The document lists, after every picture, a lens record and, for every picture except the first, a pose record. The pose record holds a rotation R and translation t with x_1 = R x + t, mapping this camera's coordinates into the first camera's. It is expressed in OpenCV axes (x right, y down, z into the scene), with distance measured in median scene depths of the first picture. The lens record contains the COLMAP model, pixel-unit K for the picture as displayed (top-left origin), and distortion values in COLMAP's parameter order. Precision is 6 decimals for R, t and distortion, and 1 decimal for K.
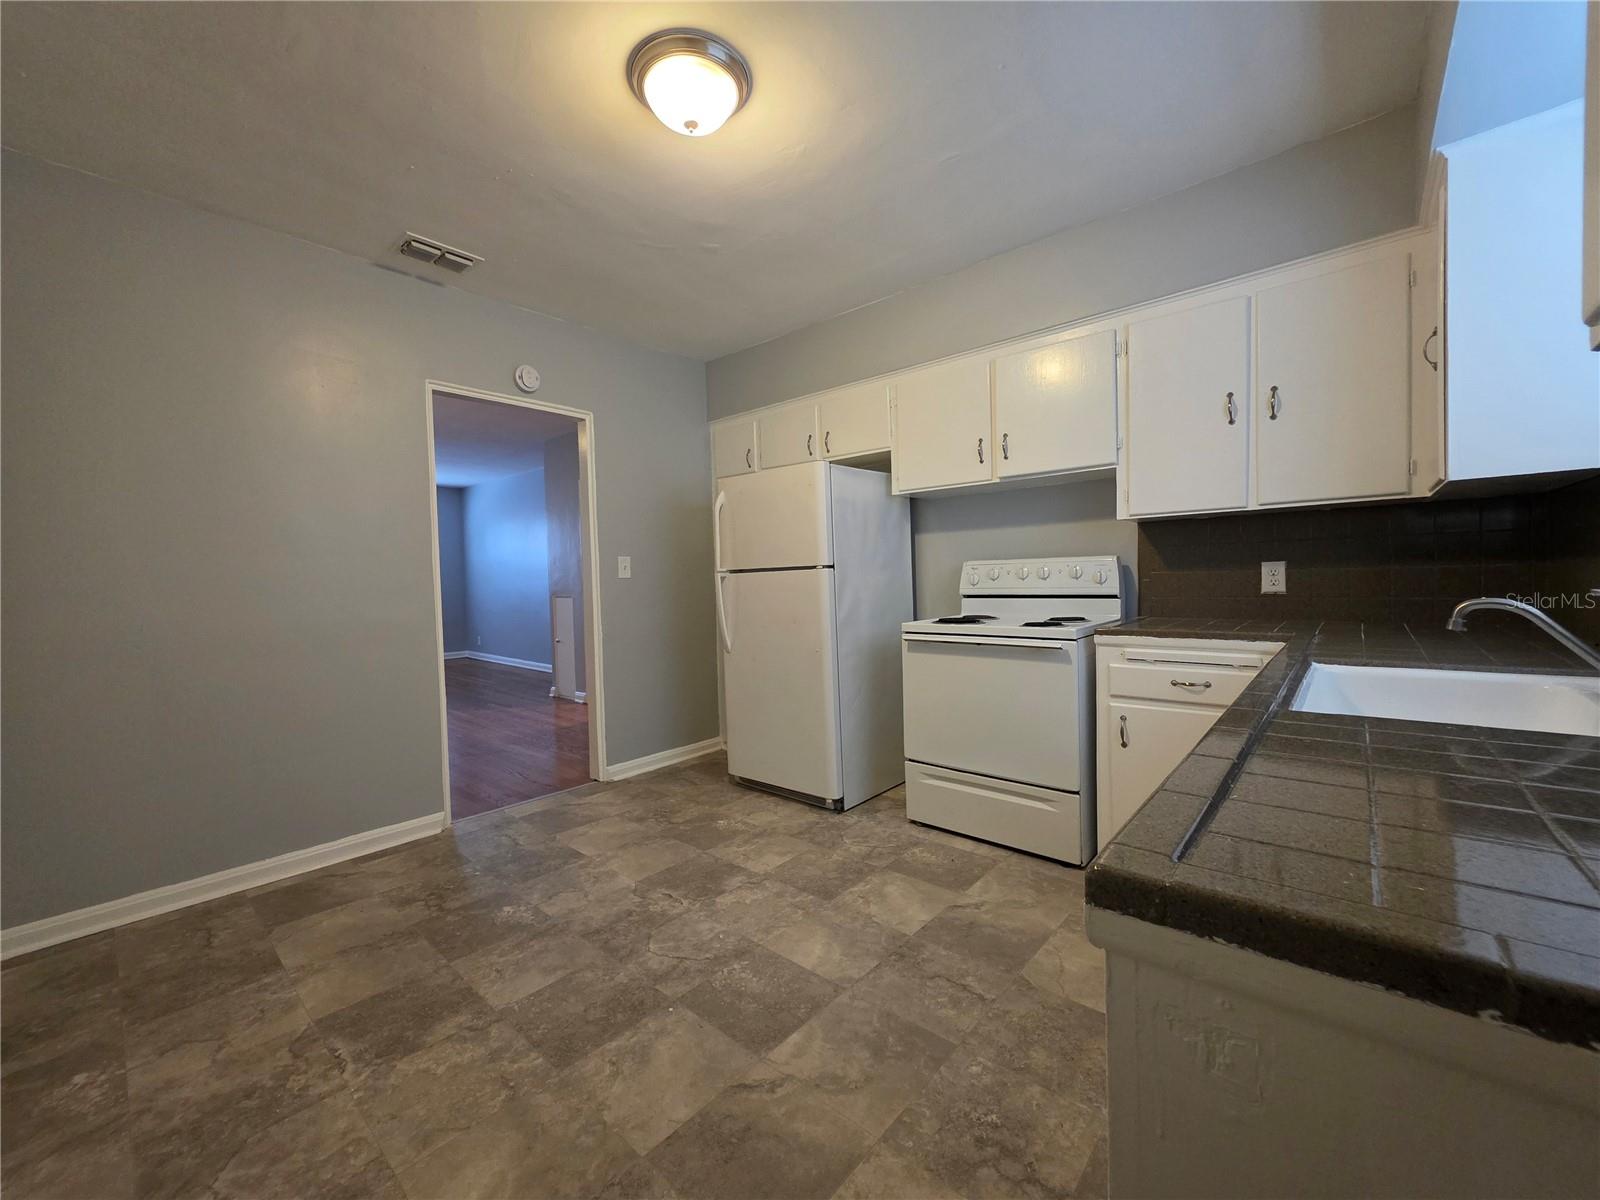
lens RADIAL K [[637.3, 0, 796.6], [0, 637.3, 598.6], [0, 0, 1]] dist [0.003279, 0.000369]
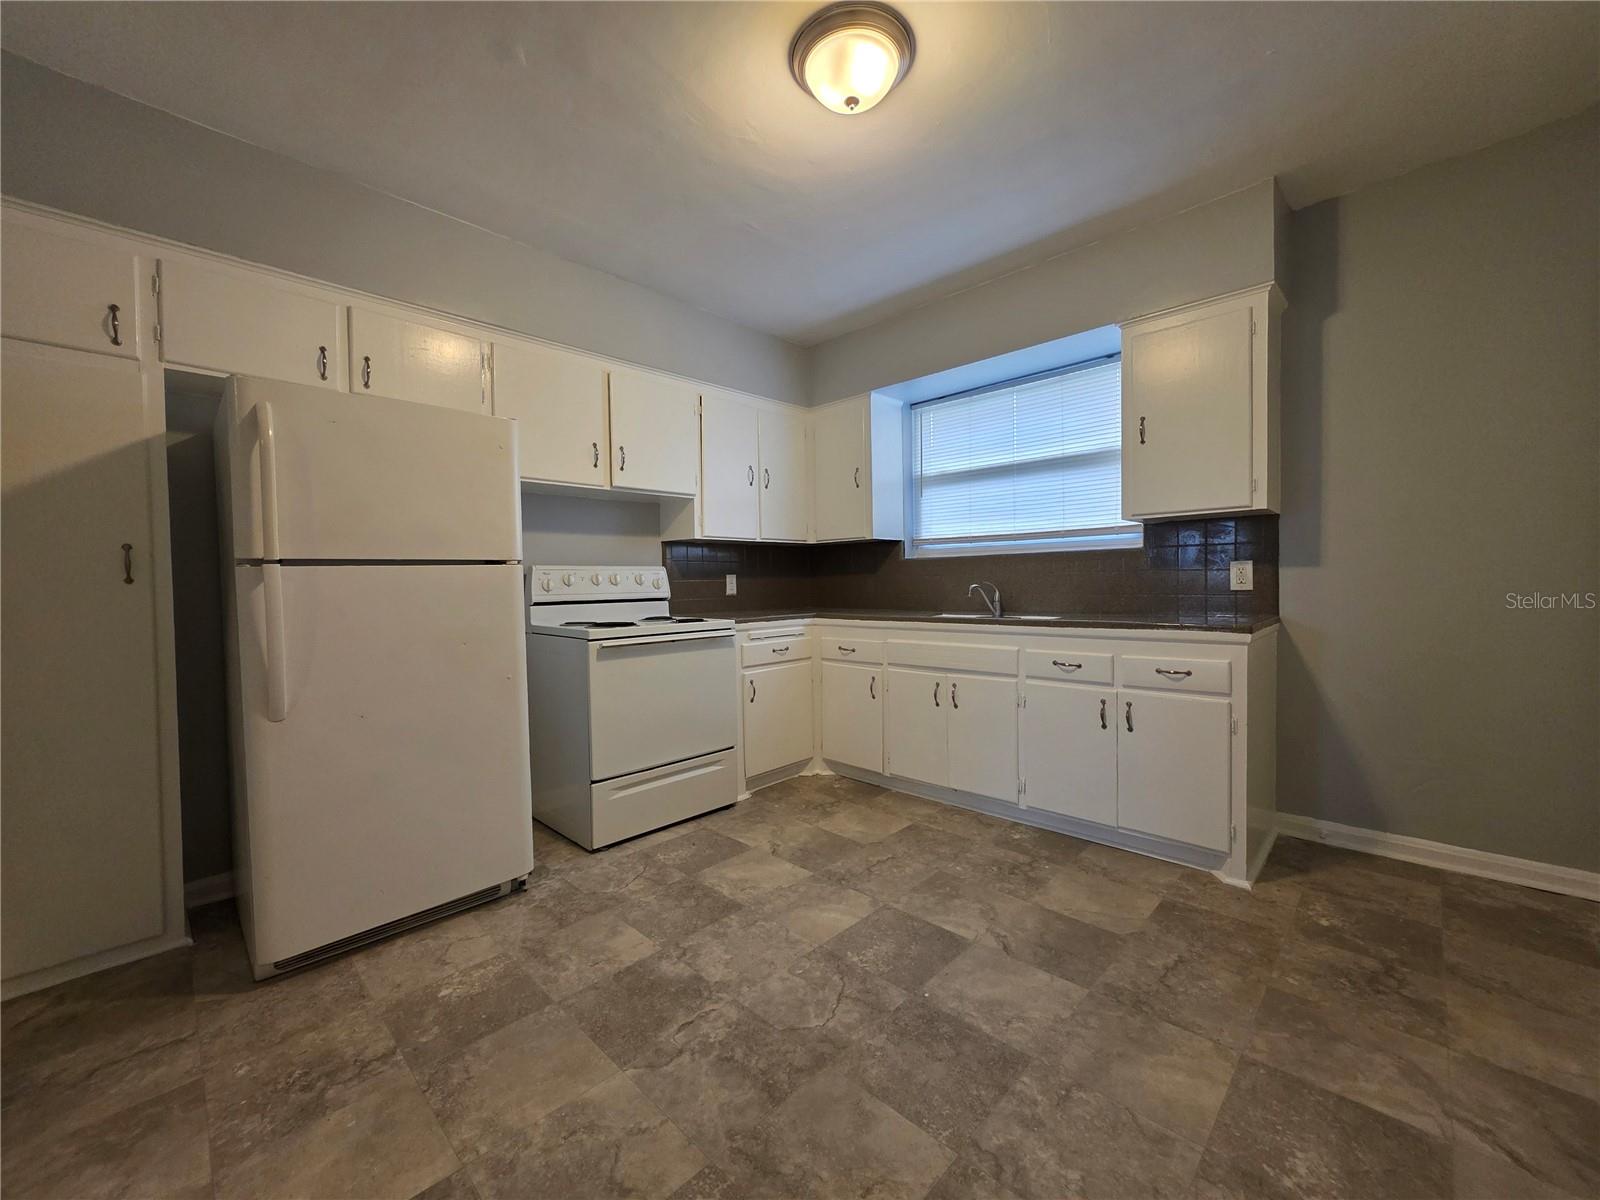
lens RADIAL K [[637.3, 0, 796.6], [0, 637.3, 597.9], [0, 0, 1]] dist [0.003279, 0.000369]
pose [[0.049645, 0.001844, 0.998765, -0.880087], [0.048945, 0.998792, -0.004277, 0.014942], [-0.997567, 0.049097, 0.049495, 0.822818]]
